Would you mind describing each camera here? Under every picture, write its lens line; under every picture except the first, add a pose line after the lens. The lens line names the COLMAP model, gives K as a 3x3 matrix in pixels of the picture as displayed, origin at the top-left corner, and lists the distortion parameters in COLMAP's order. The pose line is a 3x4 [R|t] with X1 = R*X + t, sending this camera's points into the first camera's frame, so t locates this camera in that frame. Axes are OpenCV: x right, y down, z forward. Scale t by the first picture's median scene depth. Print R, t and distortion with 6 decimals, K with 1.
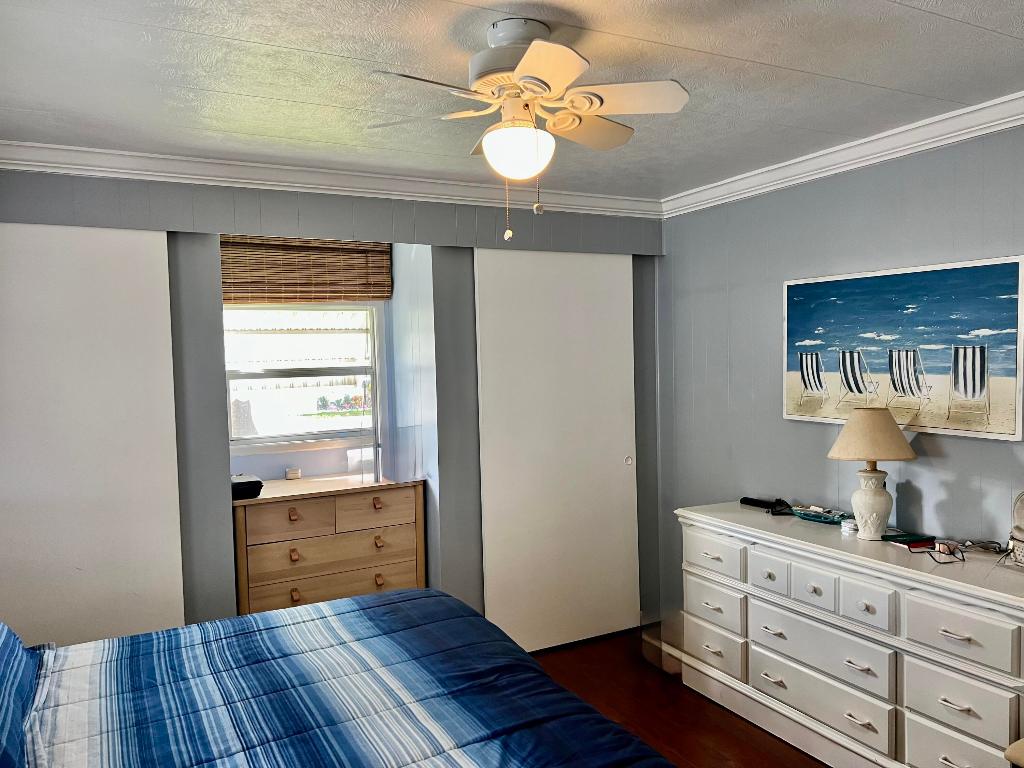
lens RADIAL K [[777.7, 0, 515.2], [0, 777.7, 383.3], [0, 0, 1]] dist [0.071757, -0.074066]
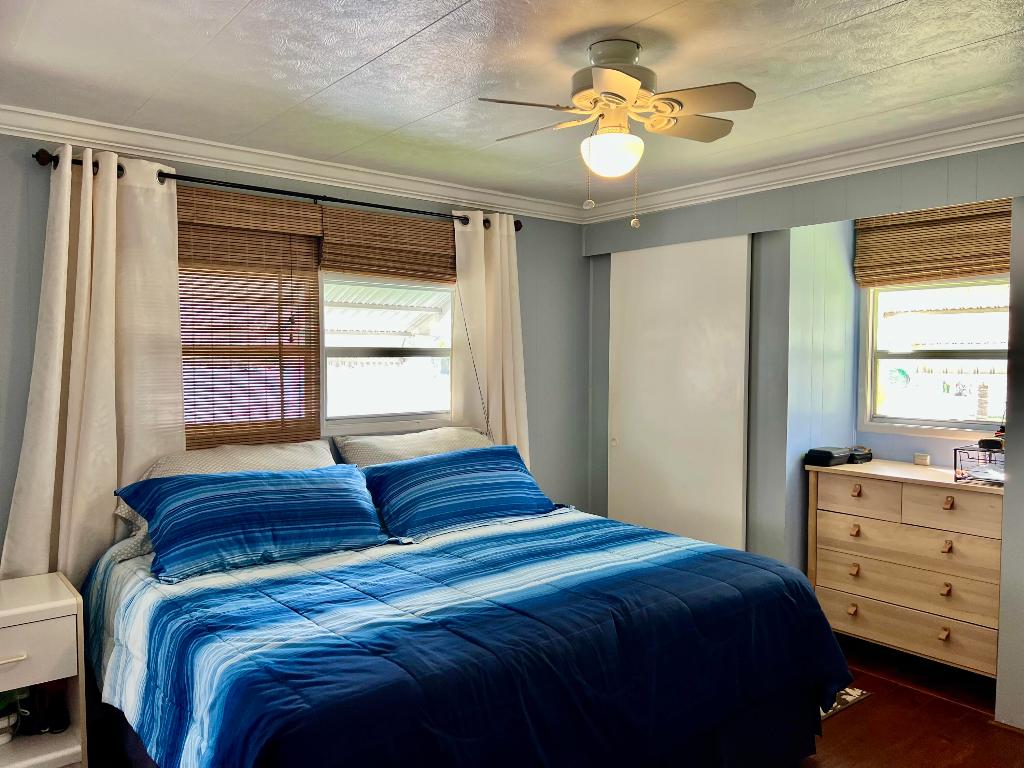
lens RADIAL K [[777.7, 0, 515.1], [0, 777.7, 383.4], [0, 0, 1]] dist [0.071757, -0.074066]
pose [[0.188657, 0.062464, -0.980054, 0.629938], [-0.045898, 0.997445, 0.054737, -0.008126], [0.980970, 0.034655, 0.191042, 0.361668]]
